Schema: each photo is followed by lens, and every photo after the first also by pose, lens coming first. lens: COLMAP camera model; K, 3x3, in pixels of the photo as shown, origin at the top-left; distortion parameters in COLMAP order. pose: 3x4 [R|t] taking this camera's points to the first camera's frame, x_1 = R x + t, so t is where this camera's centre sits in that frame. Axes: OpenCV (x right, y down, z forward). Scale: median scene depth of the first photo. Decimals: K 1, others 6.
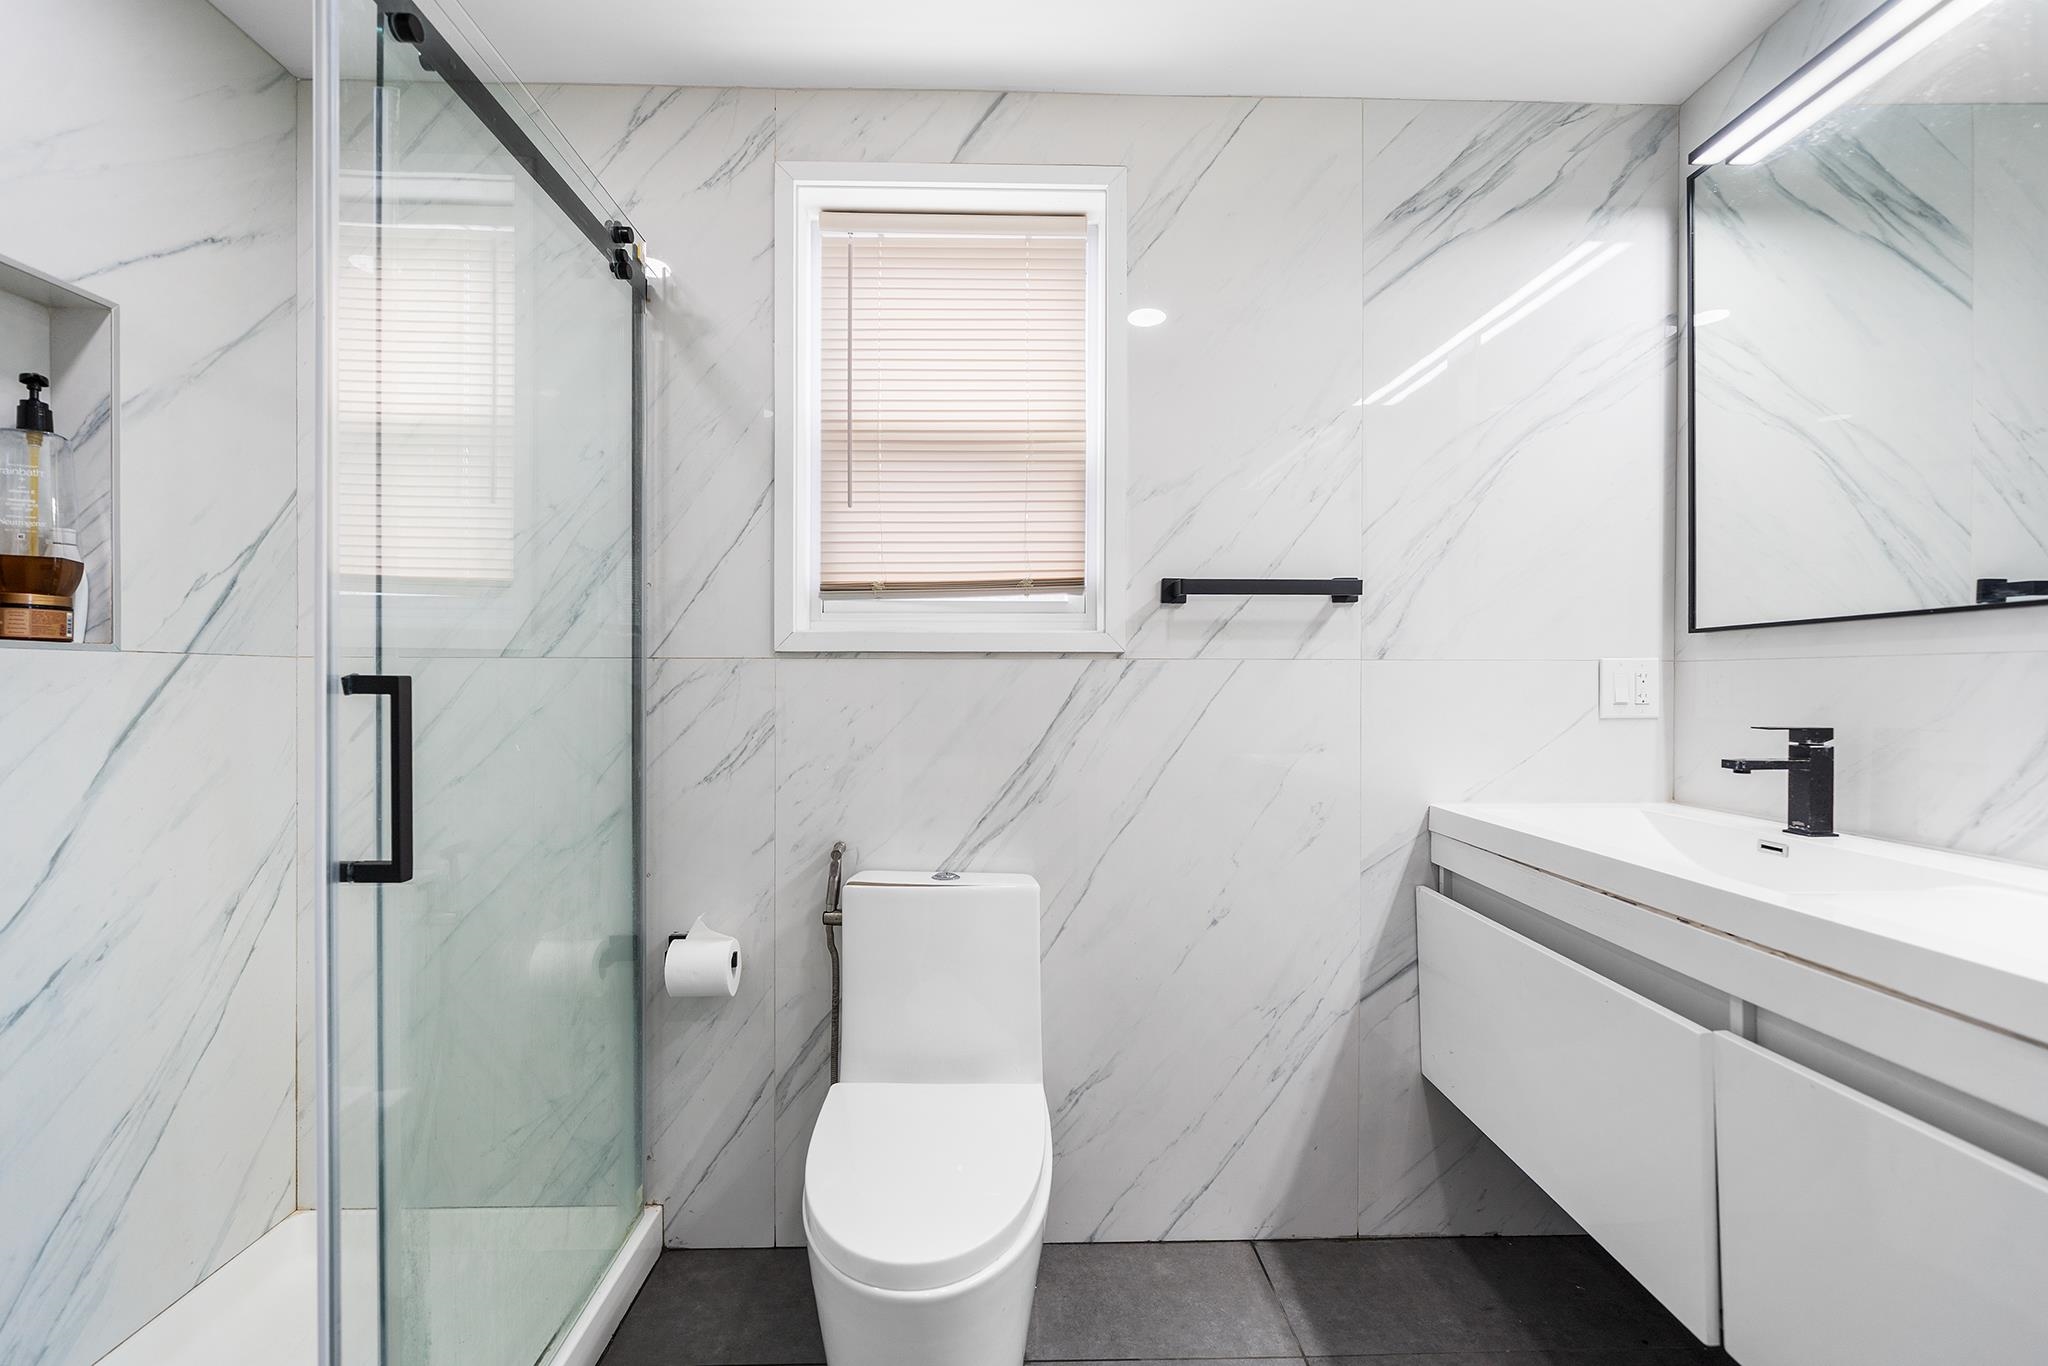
lens RADIAL K [[834.4, 0, 1029.0], [0, 834.4, 678.9], [0, 0, 1]] dist [-0.003928, 0.000054]
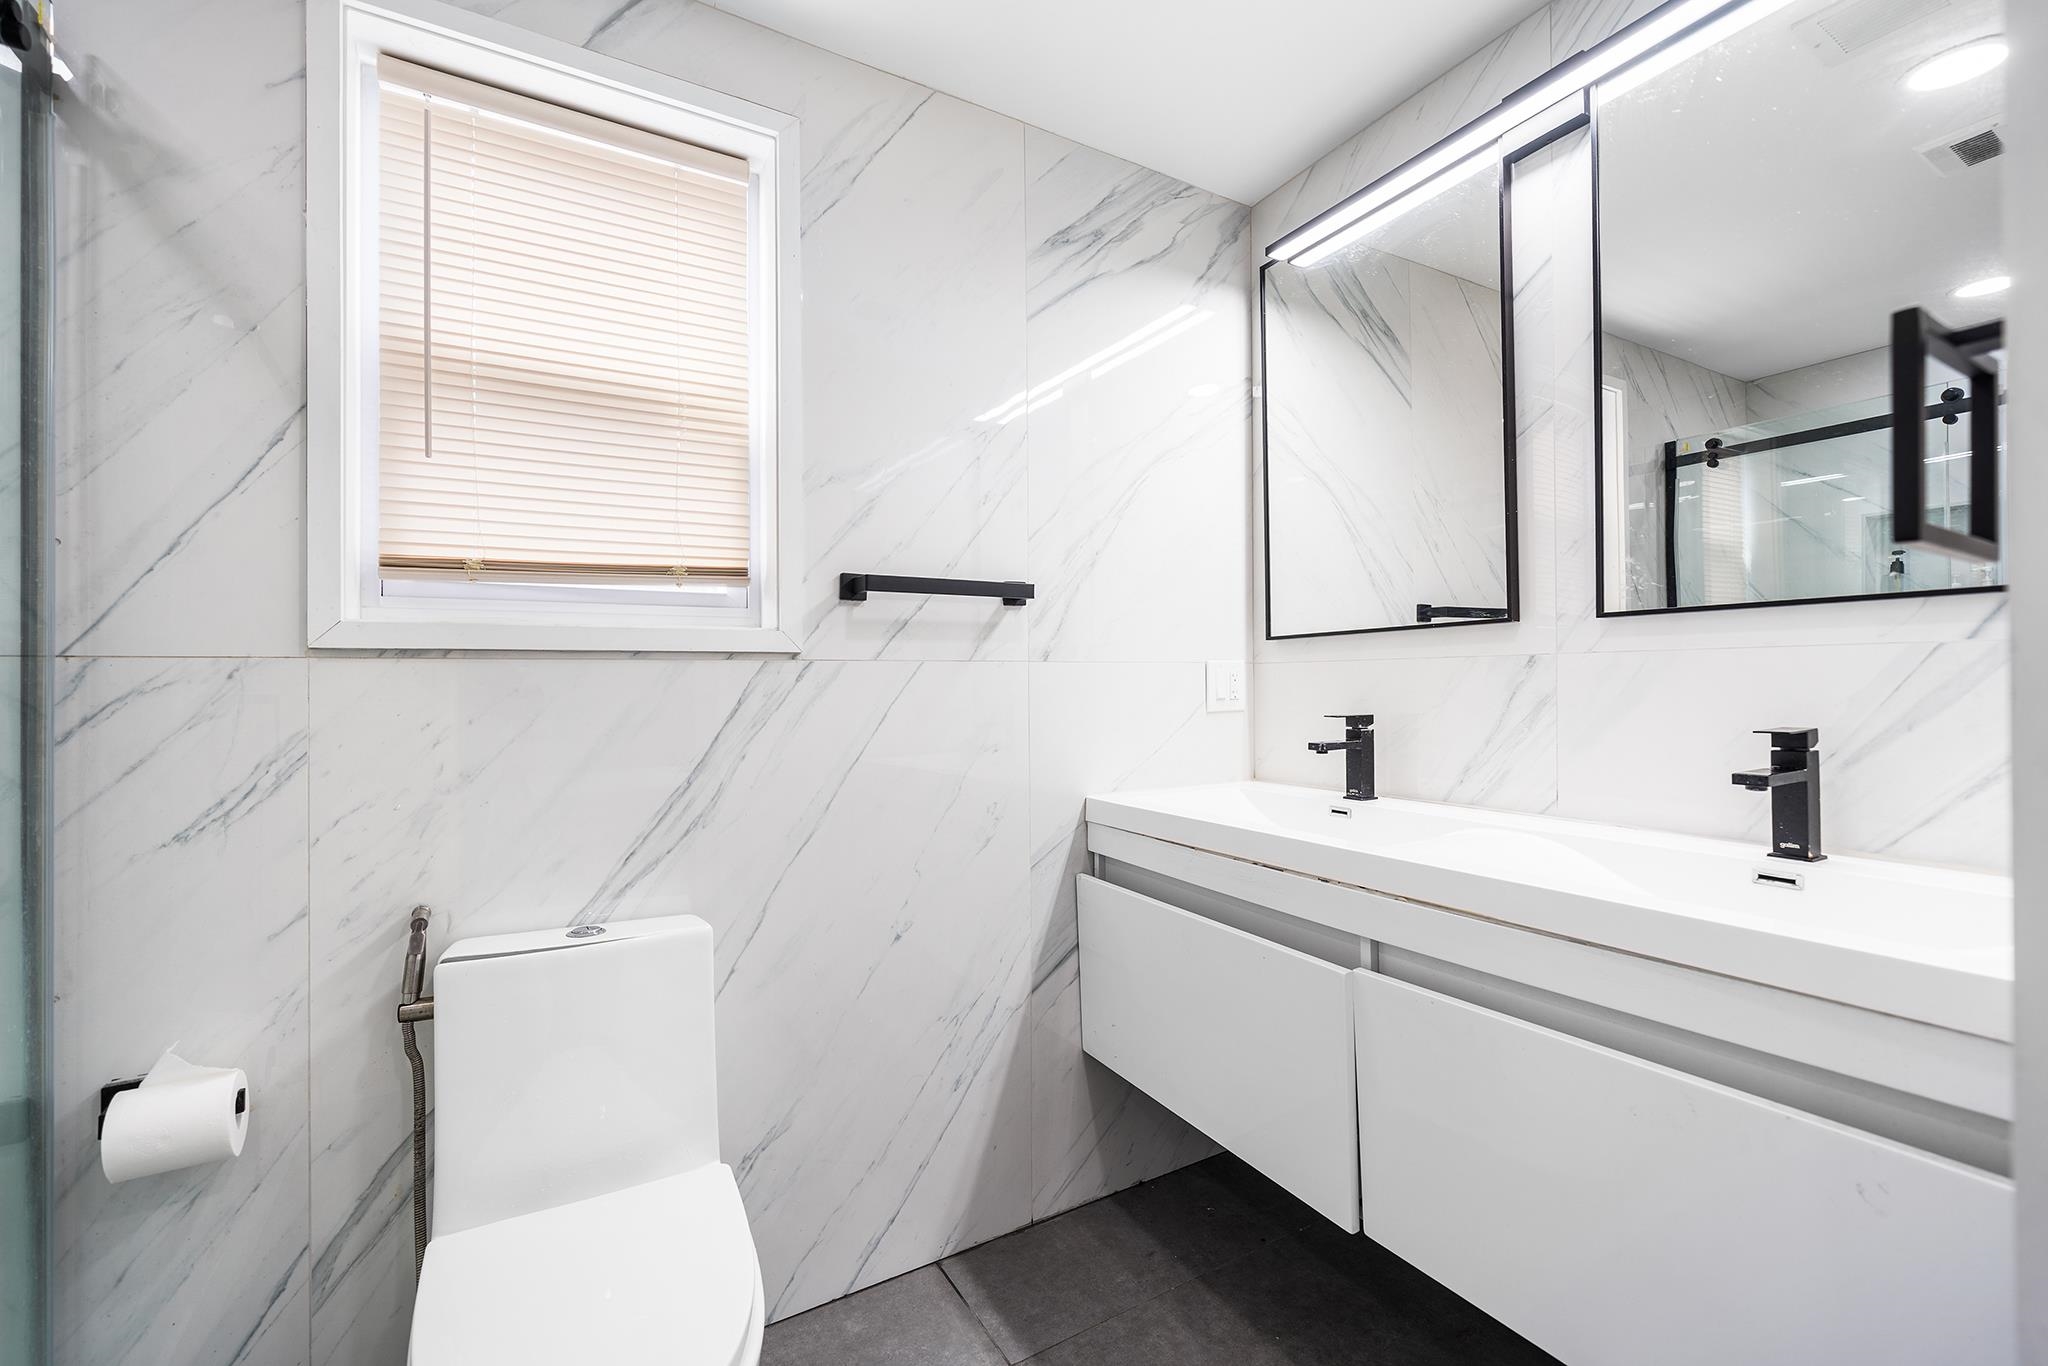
lens RADIAL K [[834.4, 0, 1016.6], [0, 834.4, 672.1], [0, 0, 1]] dist [-0.003928, 0.000054]
pose [[0.883214, -0.003889, 0.468955, -0.102500], [0.009106, 0.999919, -0.008858, -0.000672], [-0.468883, 0.012094, 0.883178, 0.094627]]
